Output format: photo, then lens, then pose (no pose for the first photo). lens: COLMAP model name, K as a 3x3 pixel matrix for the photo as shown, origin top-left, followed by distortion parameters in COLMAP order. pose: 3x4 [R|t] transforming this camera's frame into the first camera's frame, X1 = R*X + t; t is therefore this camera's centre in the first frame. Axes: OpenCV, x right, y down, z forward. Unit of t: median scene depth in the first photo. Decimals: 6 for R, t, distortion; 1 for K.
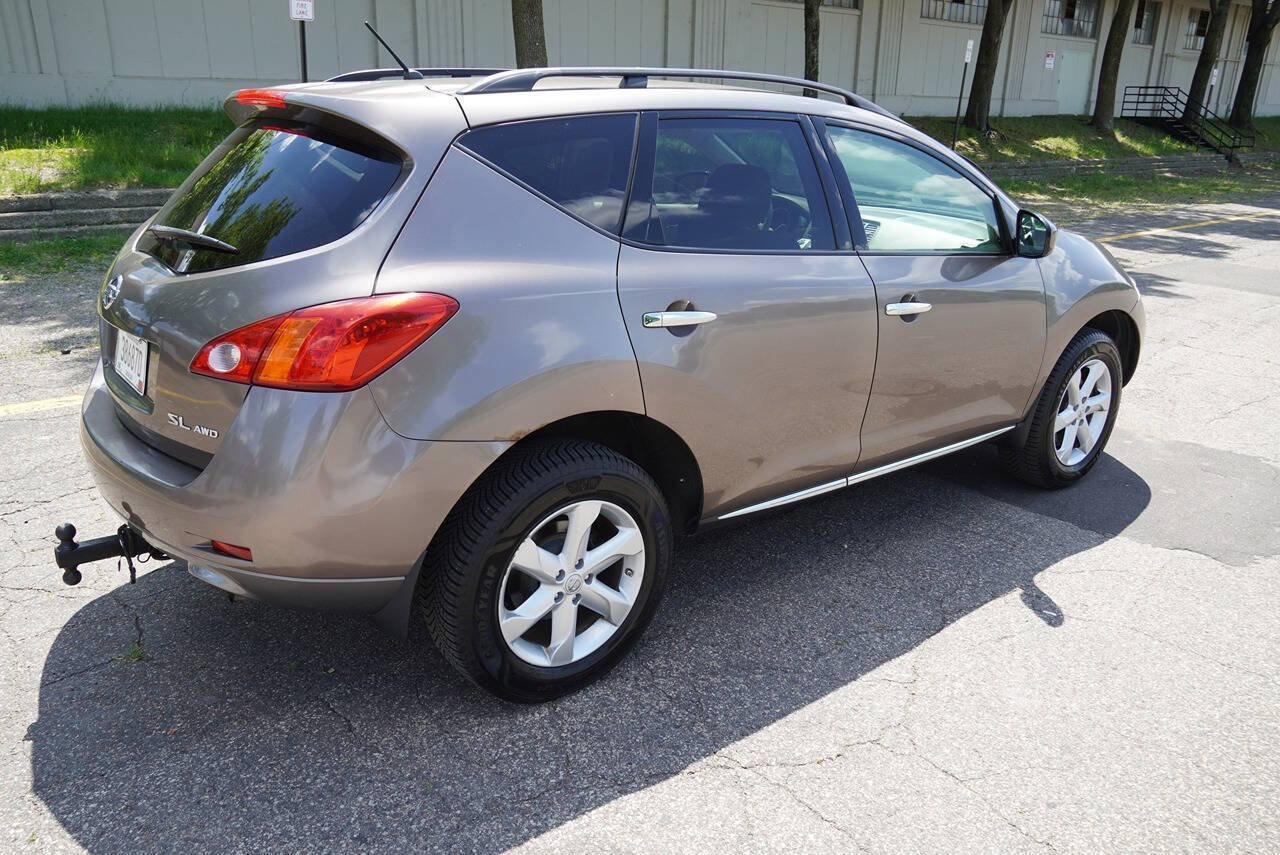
lens RADIAL K [[977.7, 0, 639.3], [0, 977.7, 434.5], [0, 0, 1]] dist [-0.055250, 0.073640]
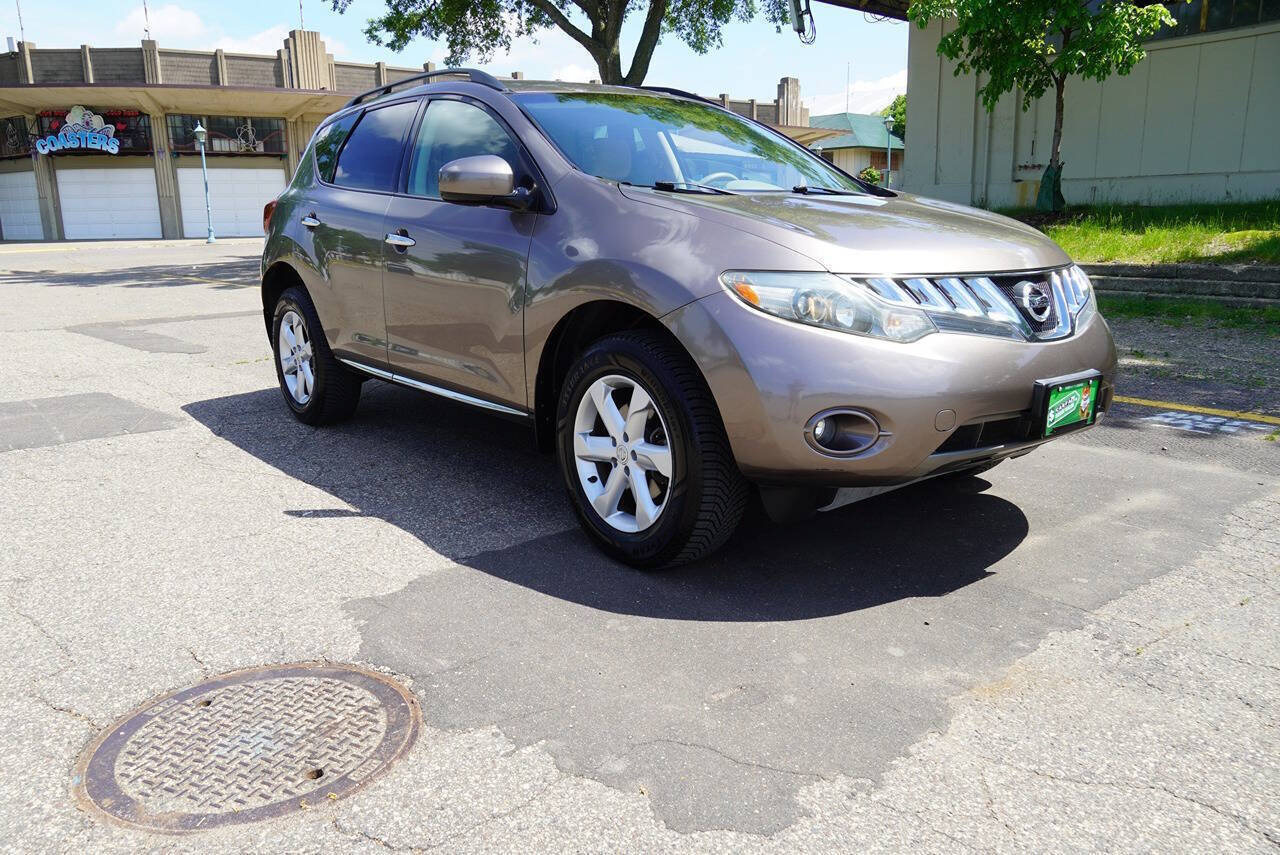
lens RADIAL K [[977.7, 0, 639.3], [0, 977.7, 434.5], [0, 0, 1]] dist [-0.055250, 0.073640]
pose [[0.003410, 0.191742, -0.981439, 1.761874], [-0.318365, 0.930586, 0.180701, -0.255571], [0.947962, 0.311840, 0.064217, 1.493978]]
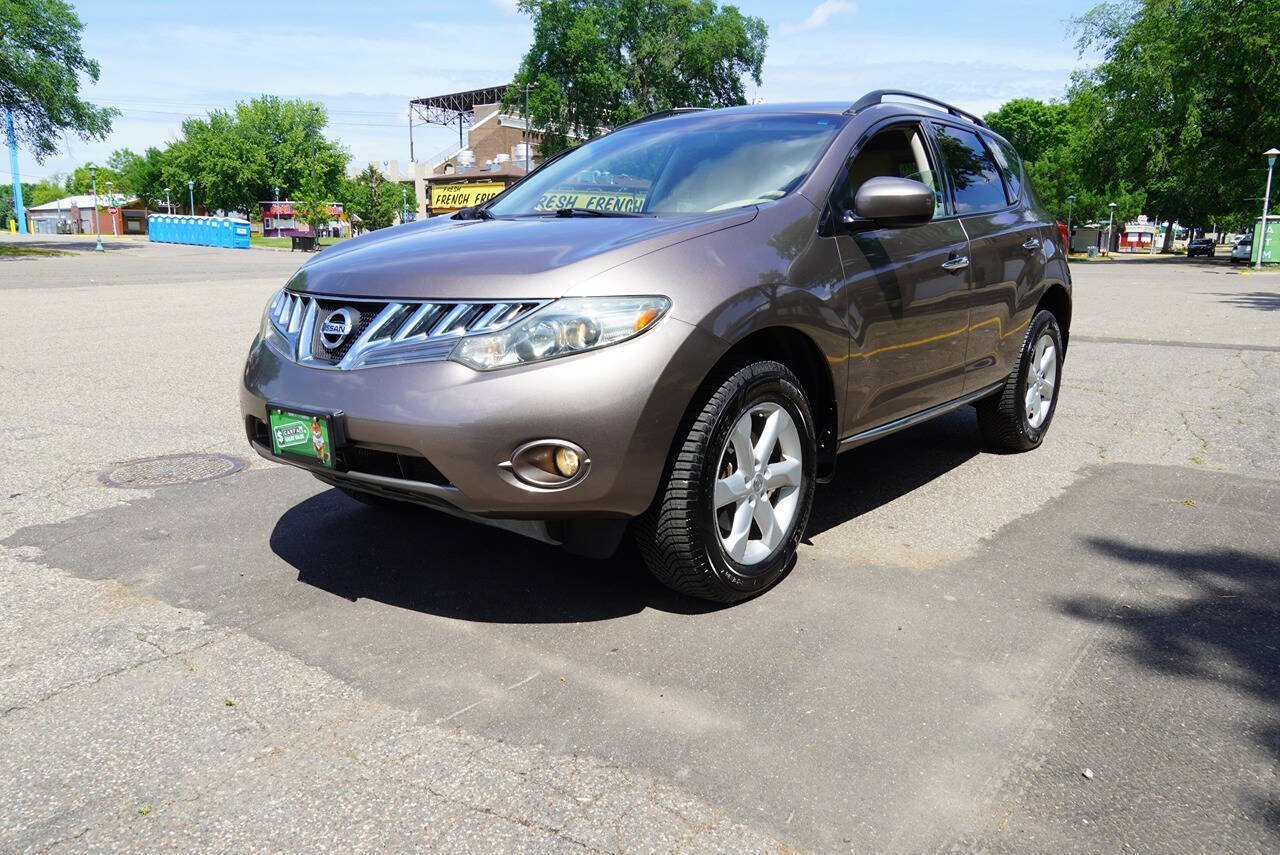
lens RADIAL K [[977.7, 0, 639.3], [0, 977.7, 434.5], [0, 0, 1]] dist [-0.055250, 0.073640]
pose [[-0.971923, 0.014056, -0.234878, 0.674057], [-0.106848, 0.862997, 0.493781, -0.754777], [0.209640, 0.505013, -0.837265, 2.843970]]
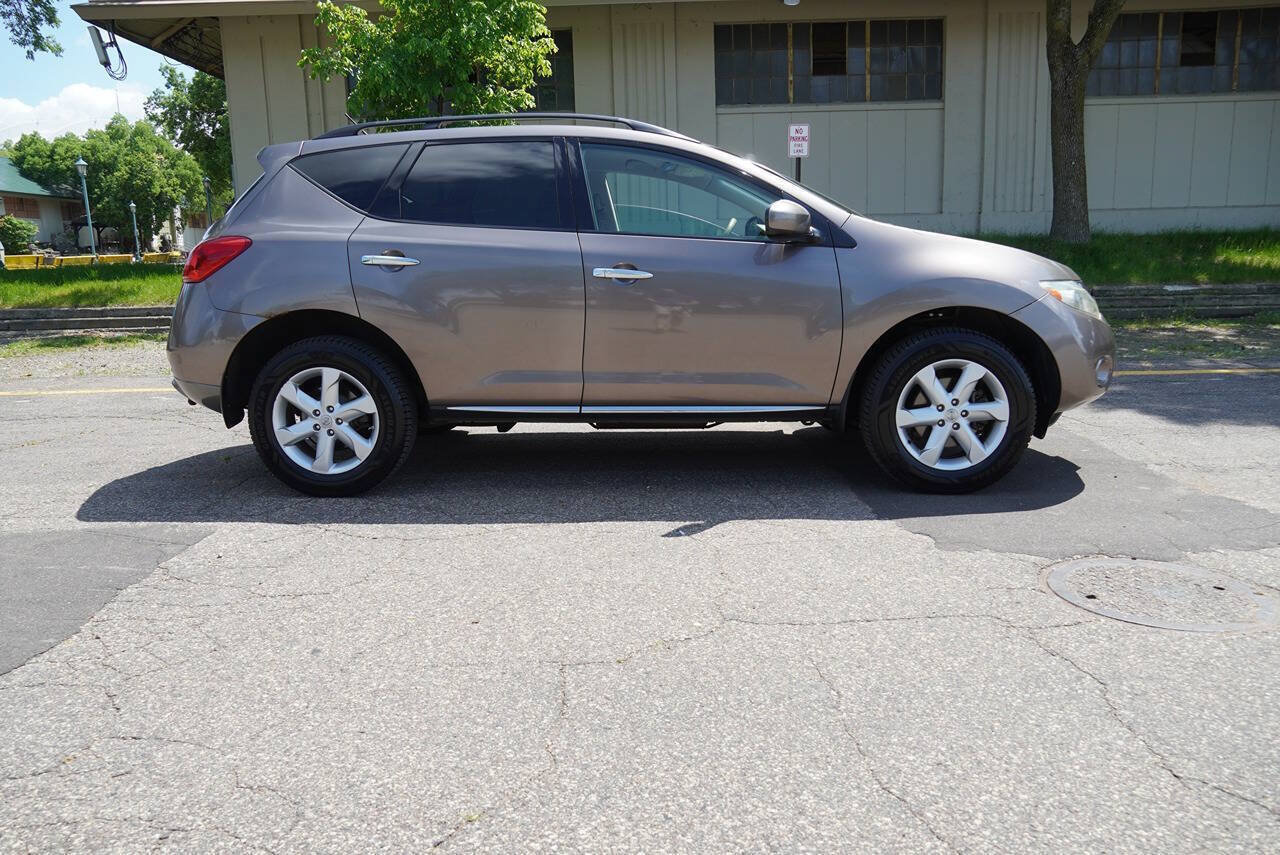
lens RADIAL K [[977.7, 0, 639.3], [0, 977.7, 434.5], [0, 0, 1]] dist [-0.055250, 0.073640]
pose [[0.751730, 0.078195, -0.654819, 1.336750], [-0.178037, 0.980140, -0.087342, 0.214521], [0.634985, 0.182240, 0.750722, 0.108867]]
